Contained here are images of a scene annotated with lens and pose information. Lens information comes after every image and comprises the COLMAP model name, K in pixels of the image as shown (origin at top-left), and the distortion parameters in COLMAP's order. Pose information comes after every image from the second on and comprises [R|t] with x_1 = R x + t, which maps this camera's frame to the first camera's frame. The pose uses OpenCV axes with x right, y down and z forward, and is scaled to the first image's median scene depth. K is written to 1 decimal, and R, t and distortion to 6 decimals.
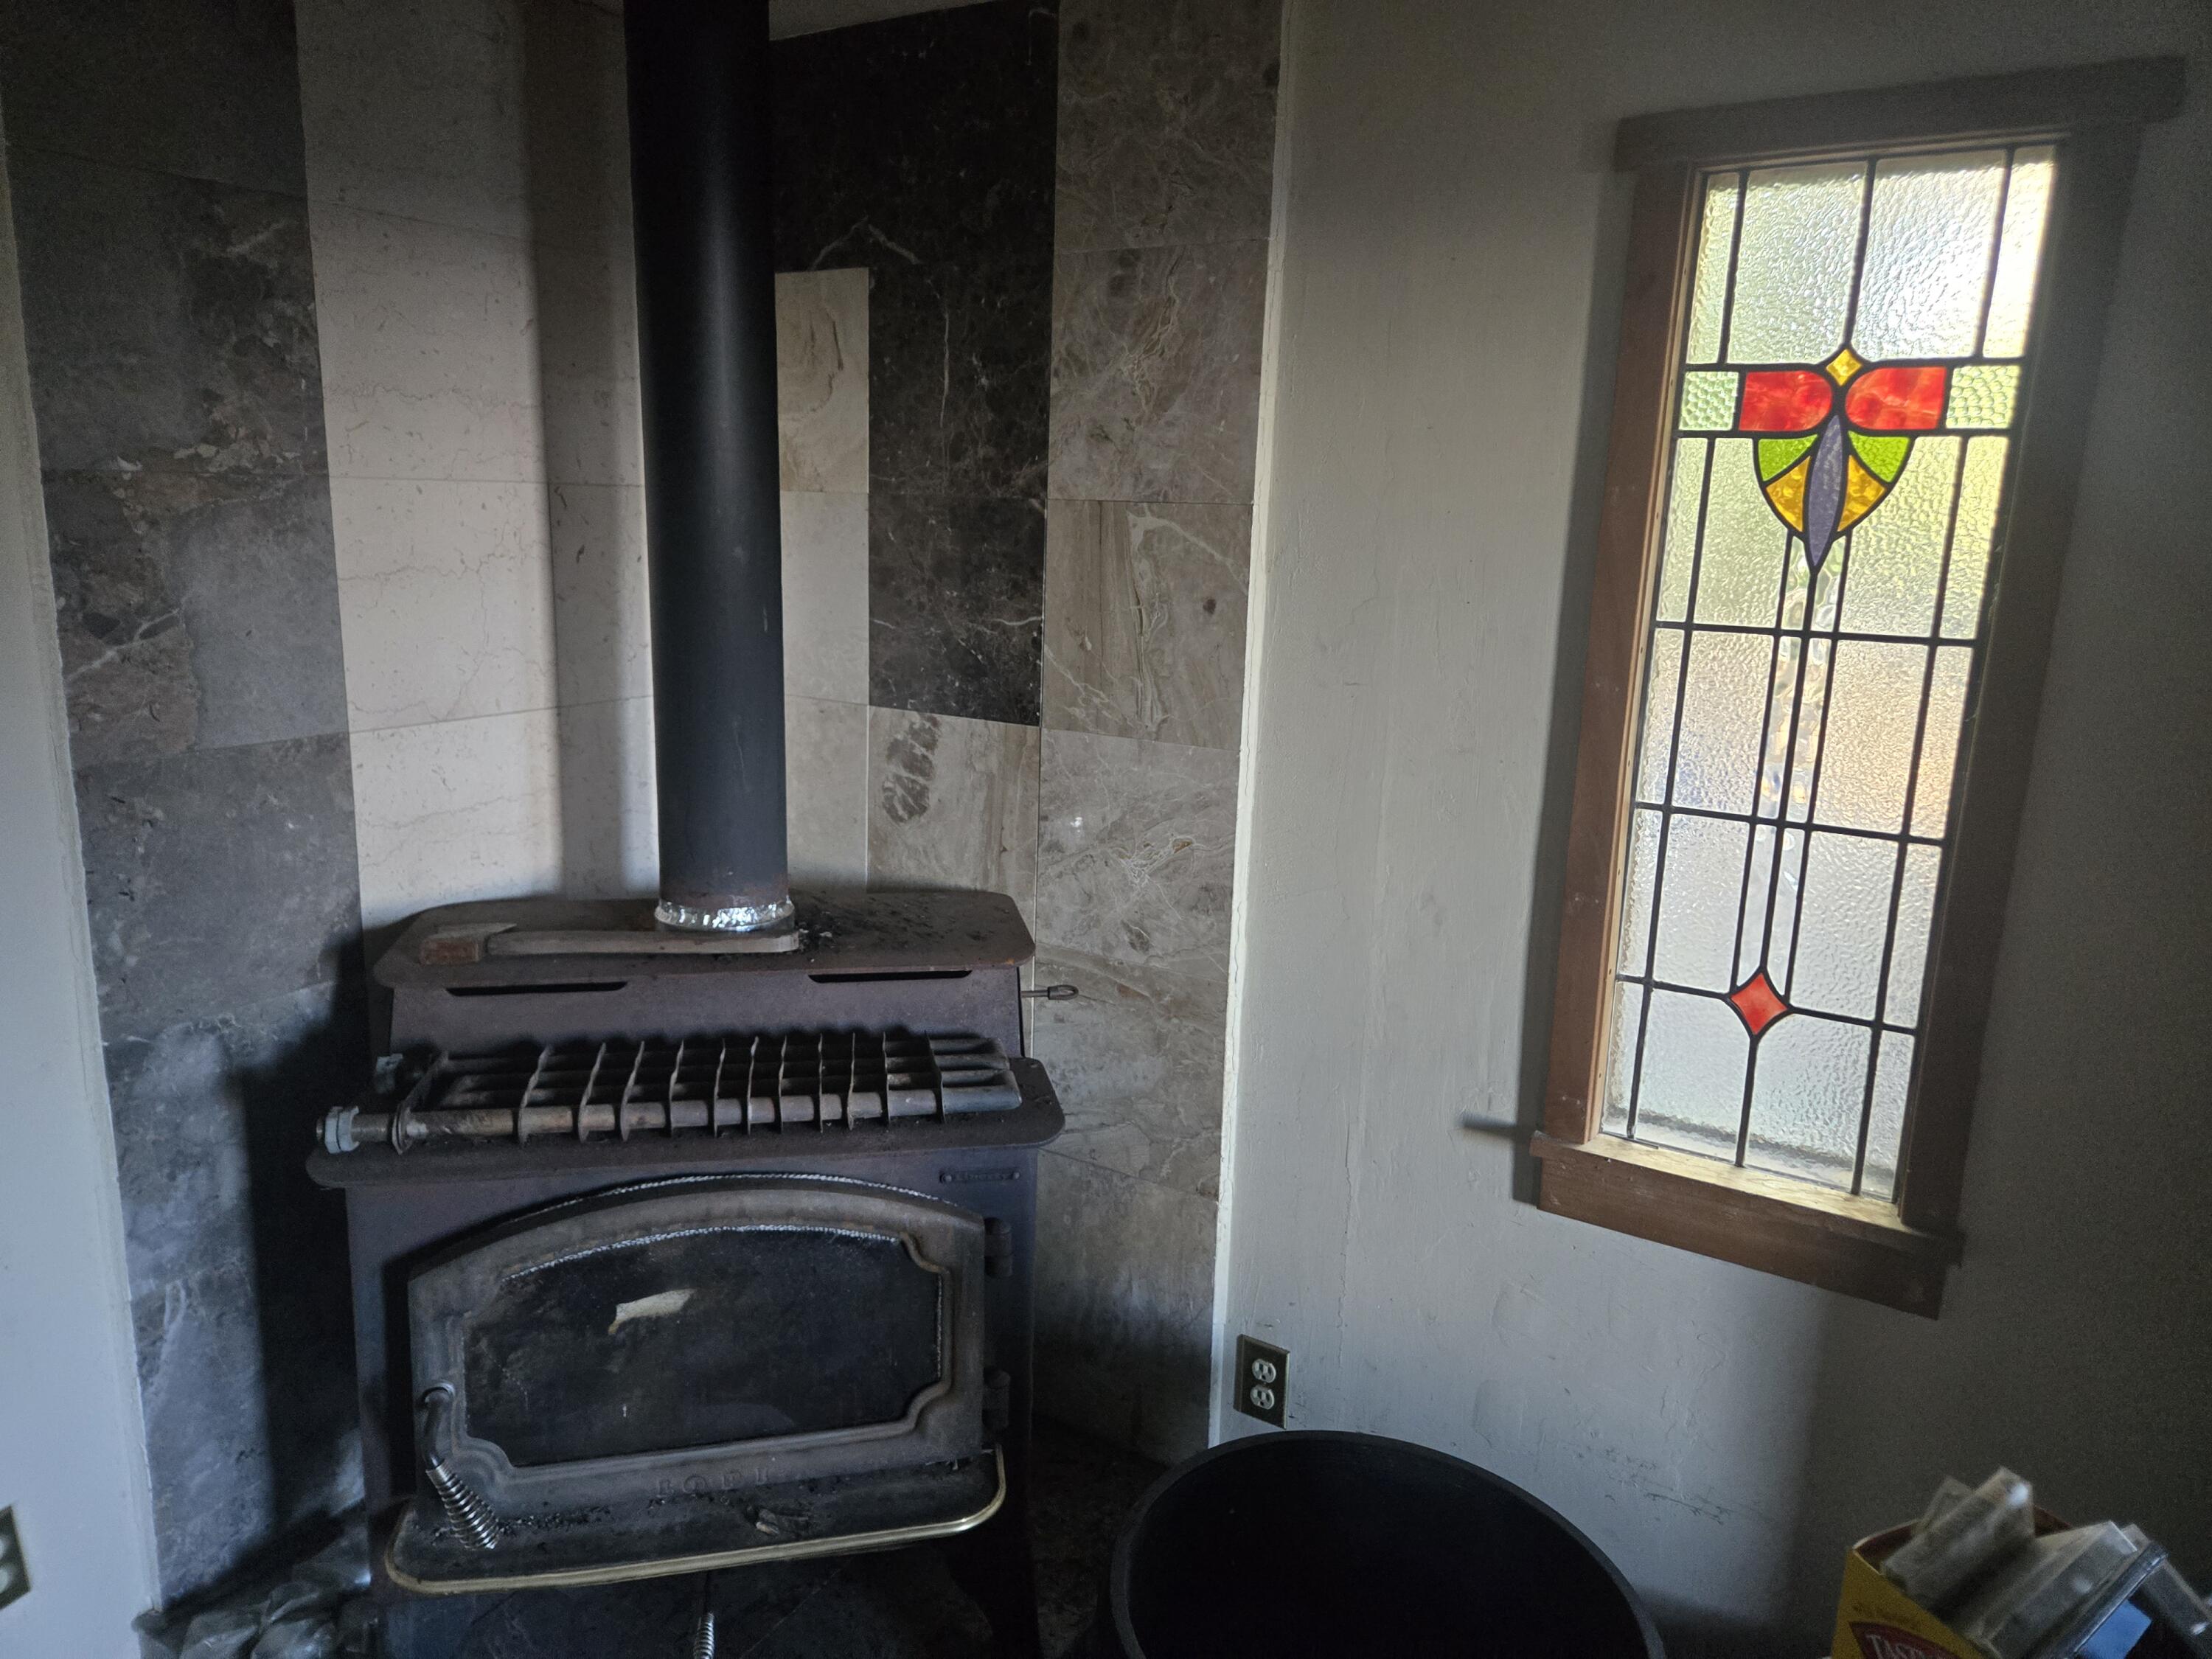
lens RADIAL K [[1495.5, 0, 1082.1], [0, 1495.5, 817.5], [0, 0, 1]] dist [0.041199, -0.017532]
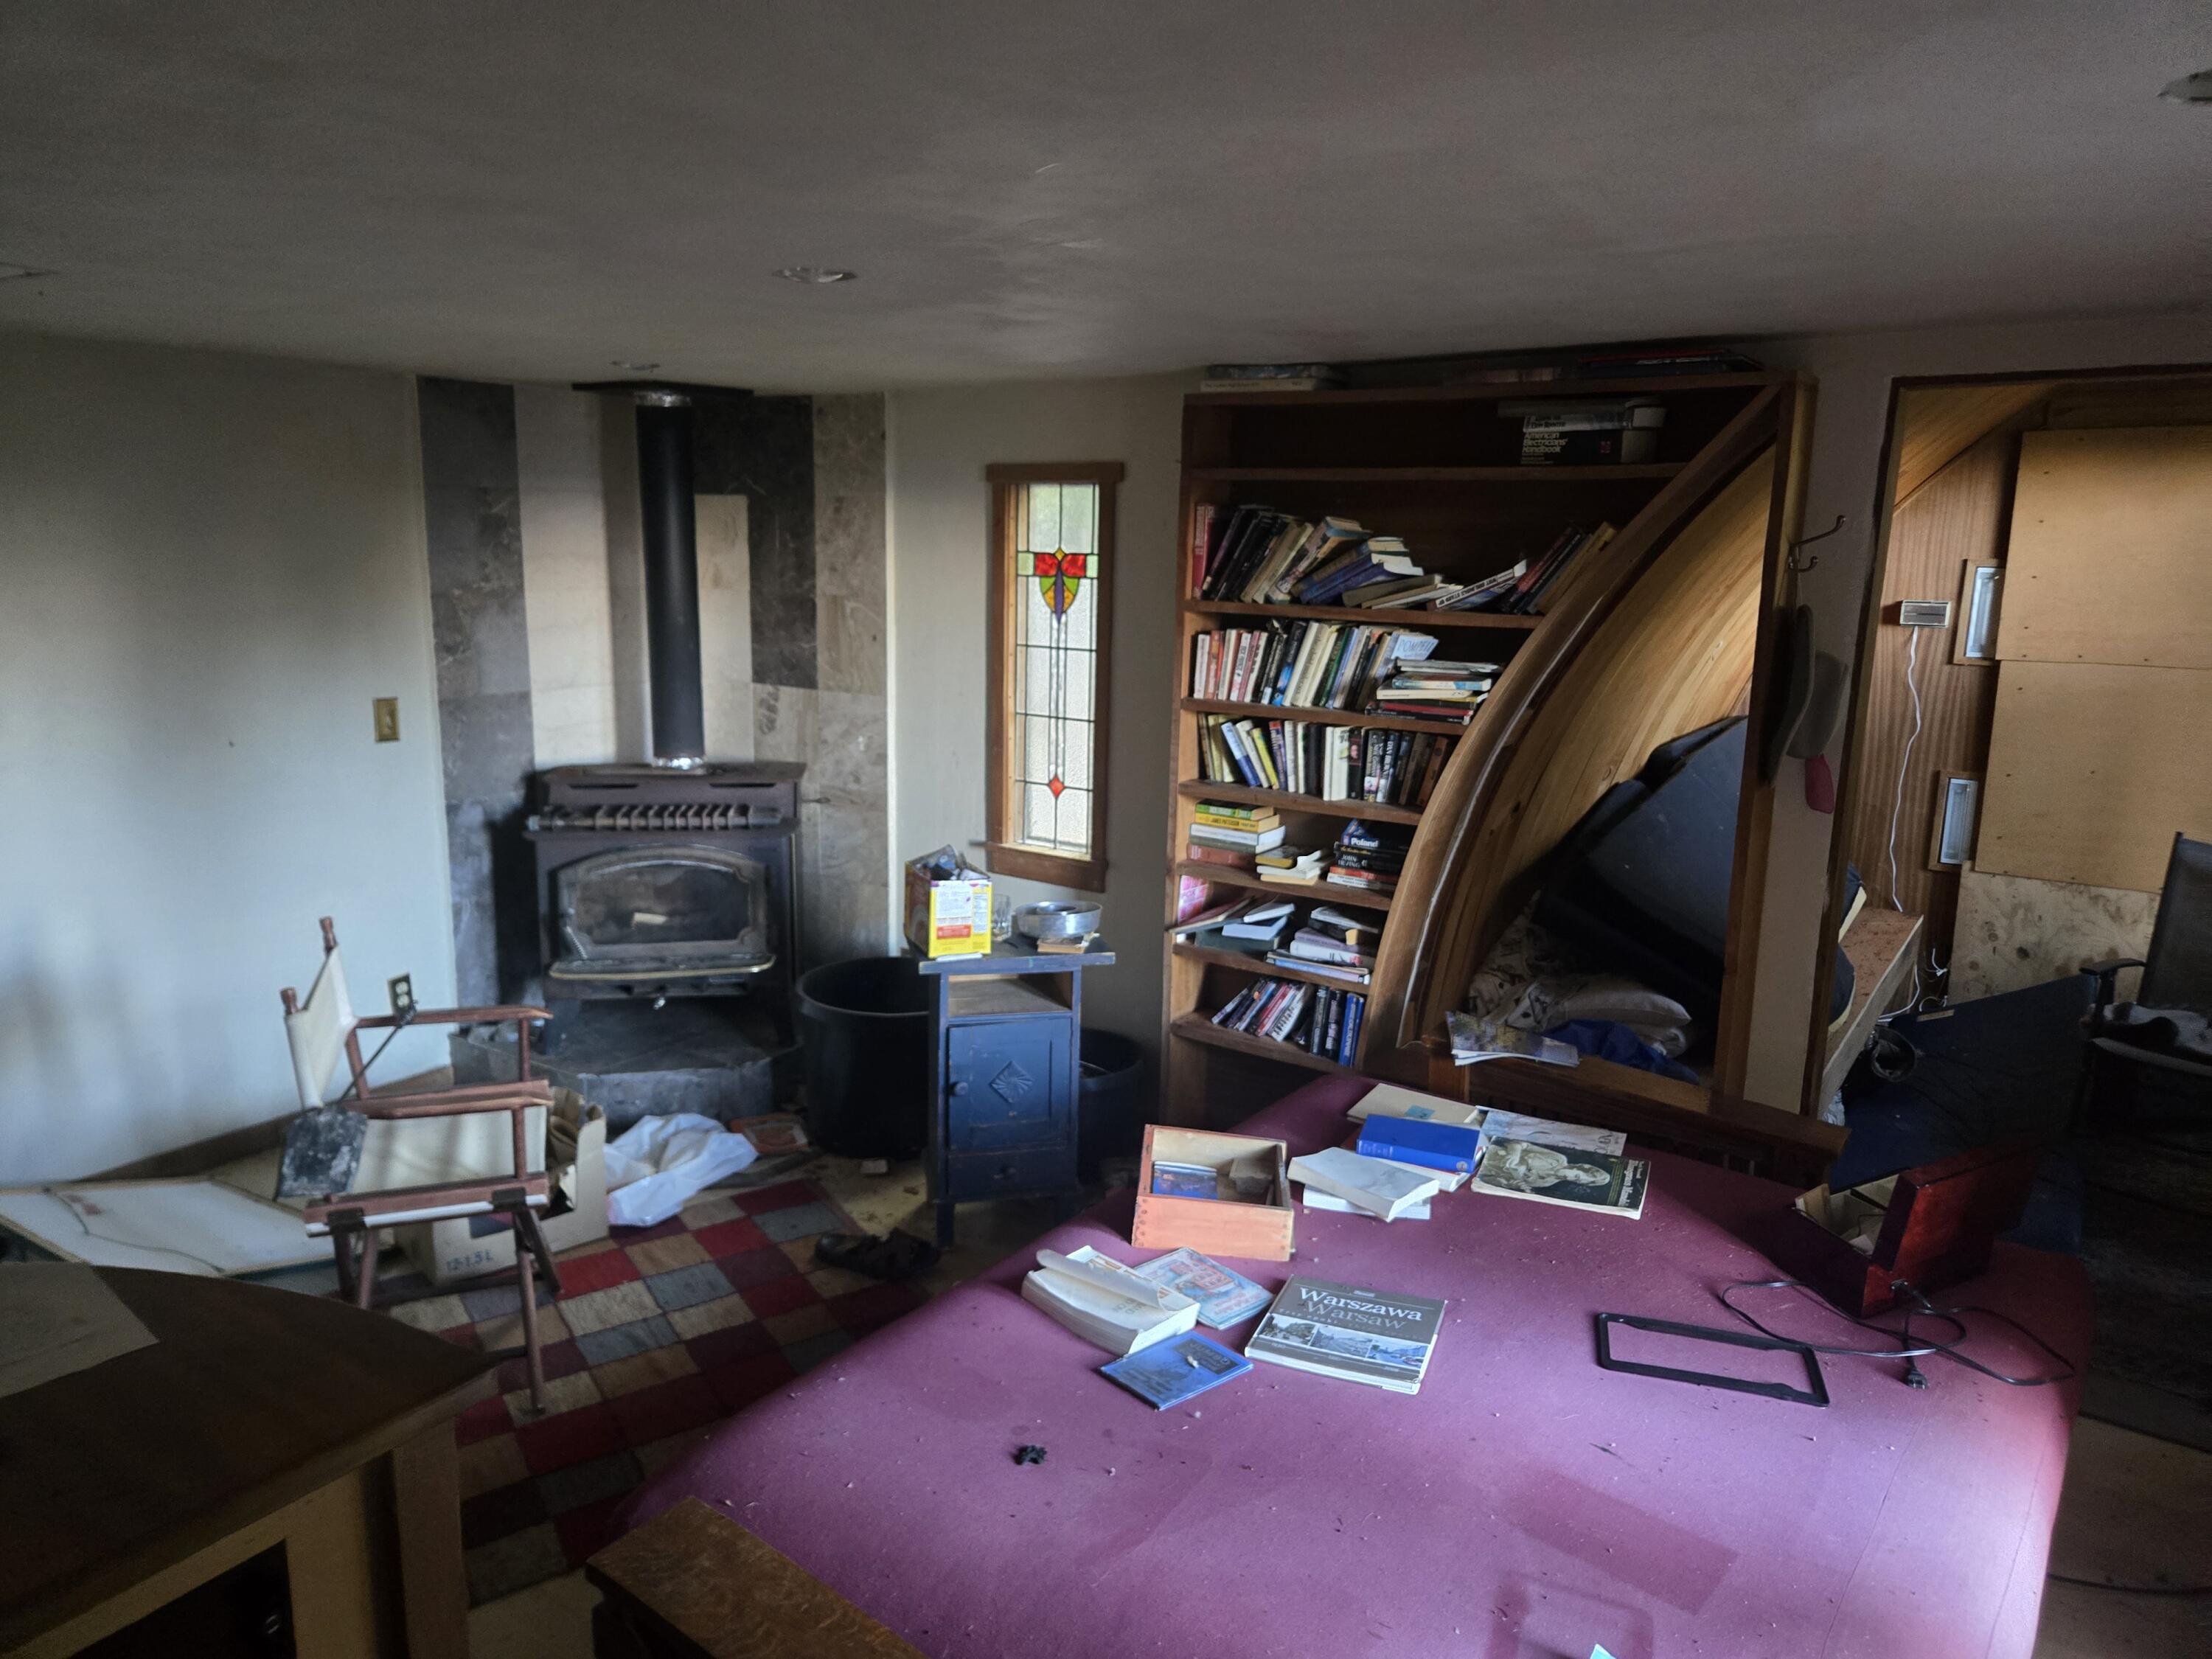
lens RADIAL K [[1495.5, 0, 1122.6], [0, 1495.5, 816.3], [0, 0, 1]] dist [0.041199, -0.017532]
pose [[0.999409, -0.003797, -0.034150, 0.626155], [0.003129, 0.999803, -0.019584, 0.218640], [0.034218, 0.019466, 0.999225, -1.570086]]
